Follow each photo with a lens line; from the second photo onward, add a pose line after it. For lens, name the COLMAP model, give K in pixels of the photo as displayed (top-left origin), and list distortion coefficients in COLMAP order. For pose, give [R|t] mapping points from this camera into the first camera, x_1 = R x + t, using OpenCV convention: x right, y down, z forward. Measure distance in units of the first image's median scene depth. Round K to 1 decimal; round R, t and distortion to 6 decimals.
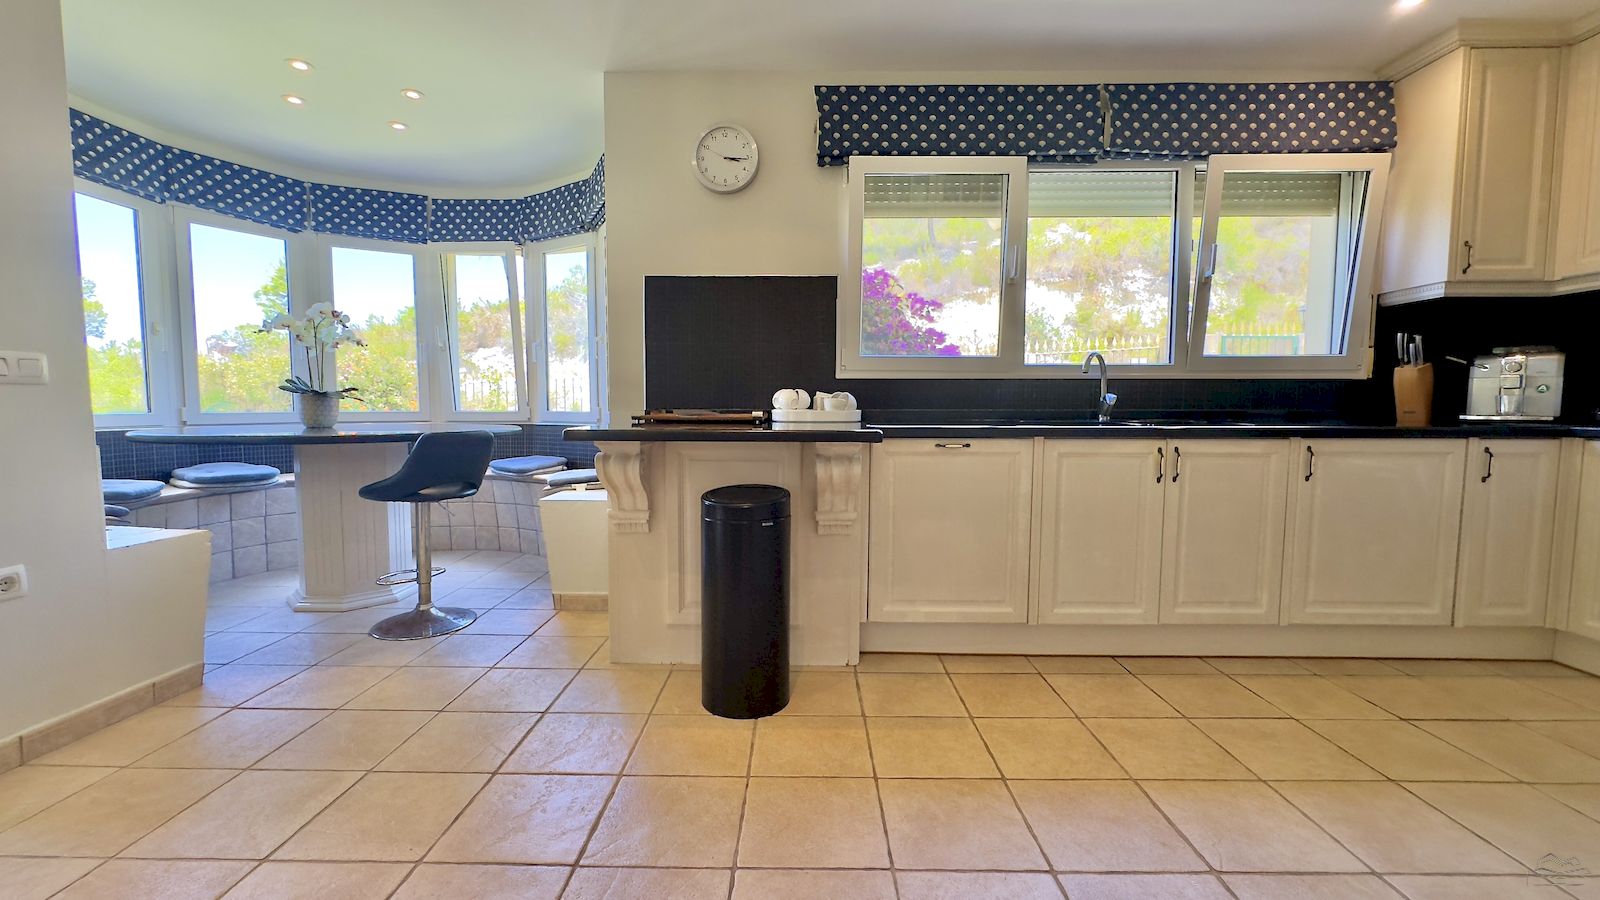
lens RADIAL K [[641.5, 0, 798.8], [0, 641.5, 445.1], [0, 0, 1]] dist [-0.002994, 0.000006]
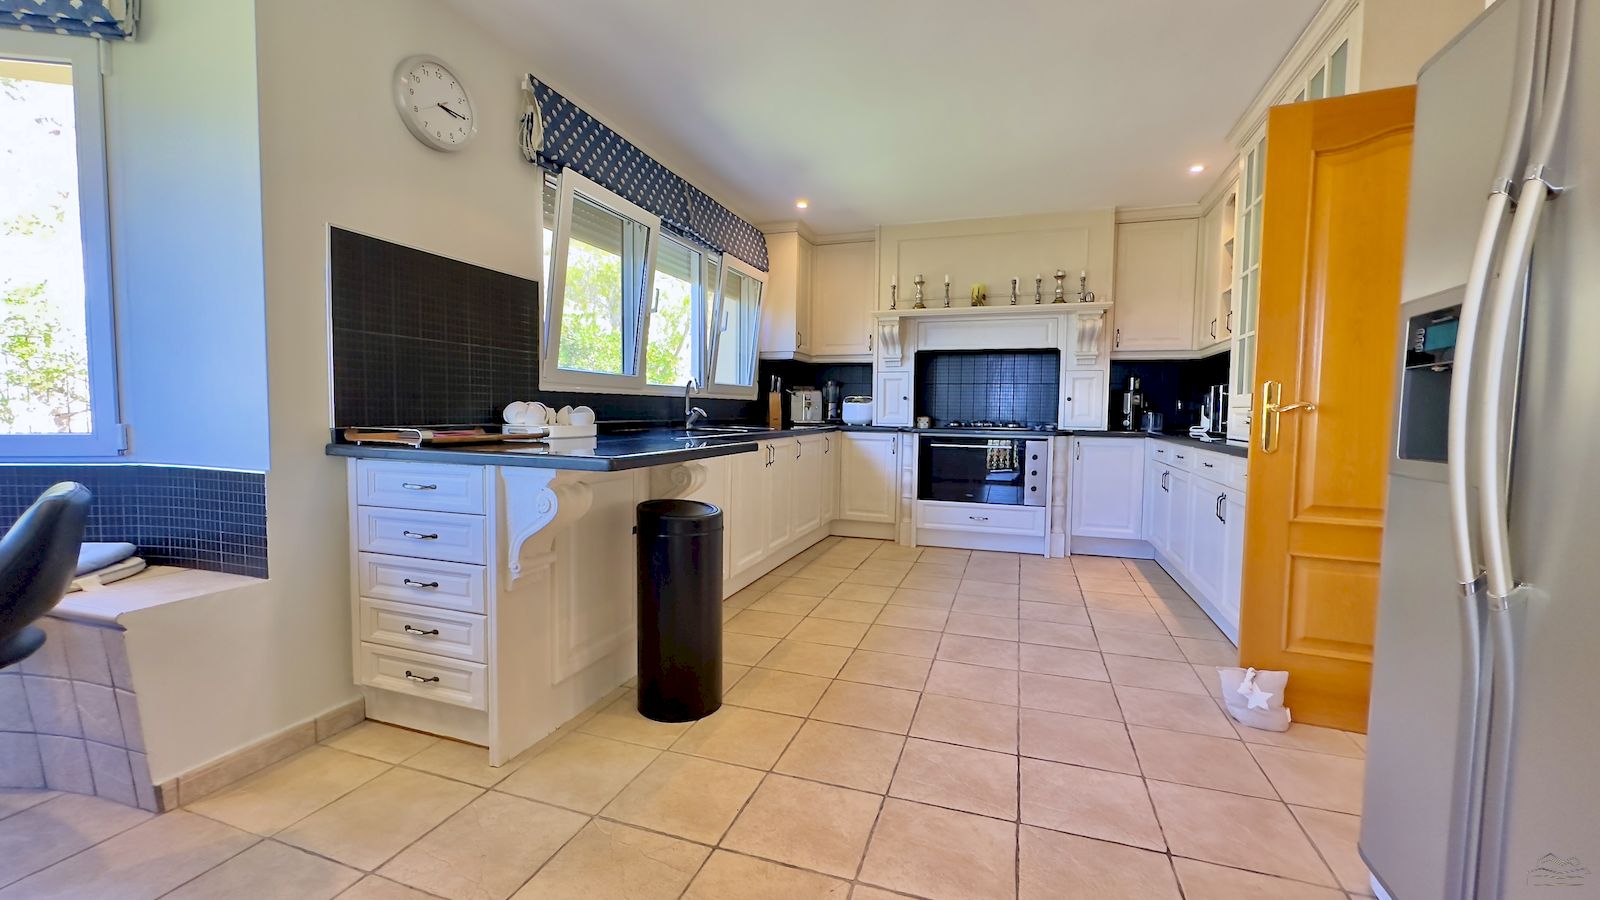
lens RADIAL K [[641.5, 0, 798.8], [0, 641.5, 445.1], [0, 0, 1]] dist [-0.002994, 0.000006]
pose [[0.311336, -0.050167, 0.948975, -0.772972], [0.047951, 0.998163, 0.037036, -0.042693], [-0.949089, 0.033974, 0.313170, 0.368019]]
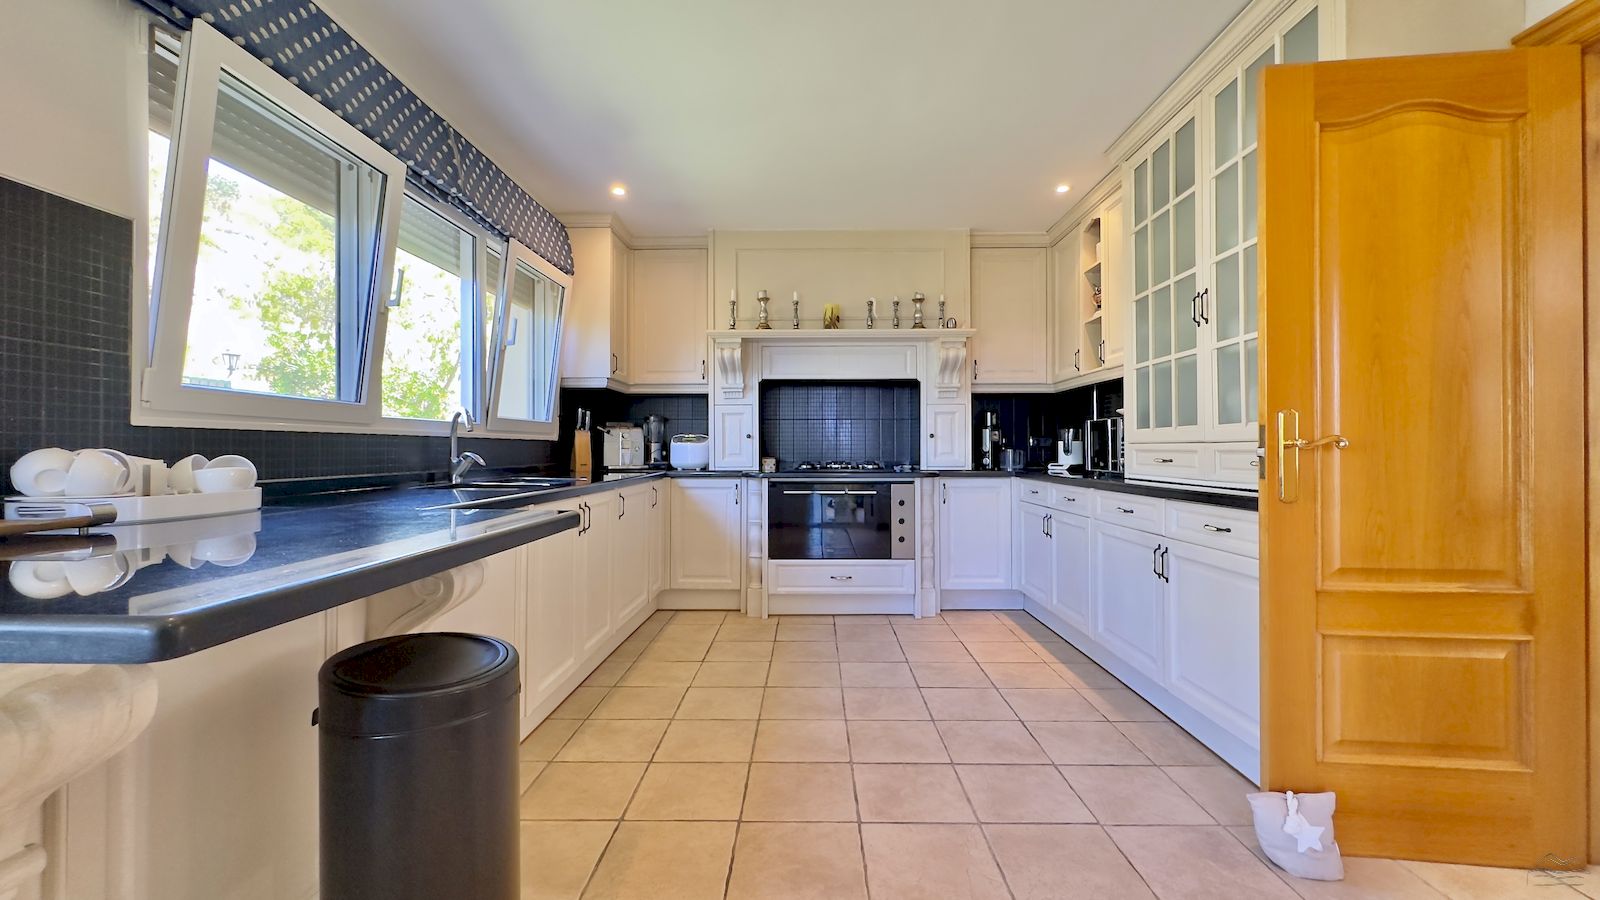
lens RADIAL K [[641.5, 0, 798.8], [0, 641.5, 445.1], [0, 0, 1]] dist [-0.002994, 0.000006]
pose [[0.004859, 0.005568, 0.999973, -0.459156], [0.064627, 0.997892, -0.005870, -0.056351], [-0.997898, 0.064654, 0.004489, 0.521780]]
